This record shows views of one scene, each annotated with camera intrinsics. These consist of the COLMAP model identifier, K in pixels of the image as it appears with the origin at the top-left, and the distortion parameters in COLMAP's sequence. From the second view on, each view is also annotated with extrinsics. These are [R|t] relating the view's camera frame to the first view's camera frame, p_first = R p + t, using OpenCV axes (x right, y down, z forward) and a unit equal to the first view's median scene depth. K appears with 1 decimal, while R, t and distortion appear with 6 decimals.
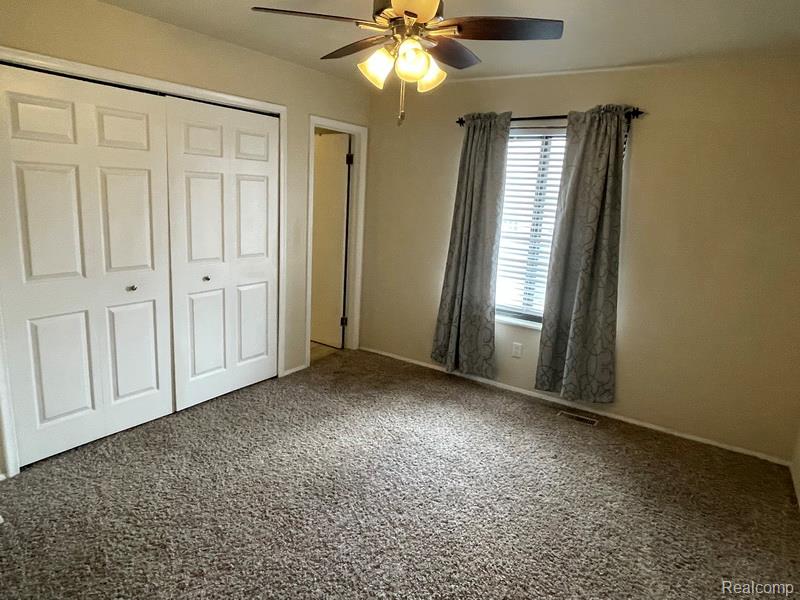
lens RADIAL K [[504.9, 0, 400.2], [0, 504.9, 301.1], [0, 0, 1]] dist [-0.004543, -0.001860]
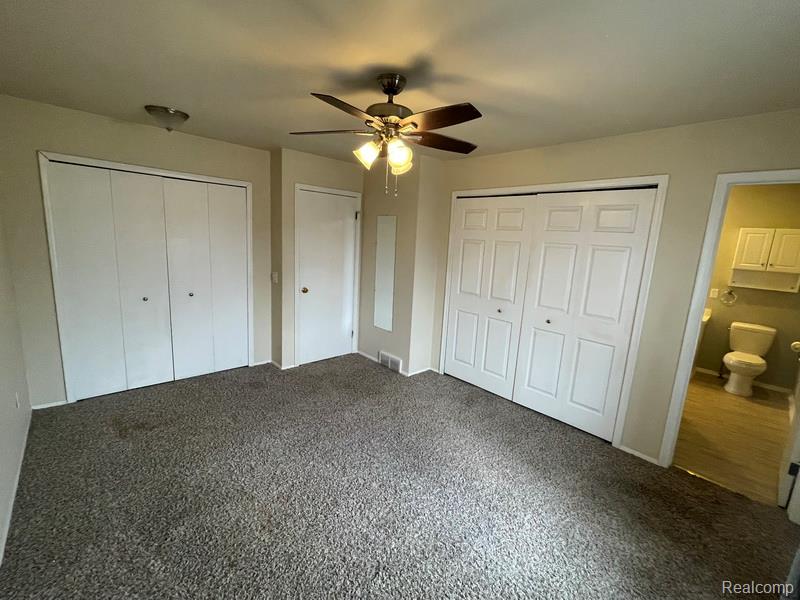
lens RADIAL K [[346.7, 0, 402.1], [0, 346.7, 298.0], [0, 0, 1]] dist [-0.004916, -0.000124]
pose [[-0.233302, 0.098037, -0.967450, 0.543322], [-0.279677, 0.946101, 0.163318, -0.133408], [0.931317, 0.308676, -0.193308, 0.735133]]
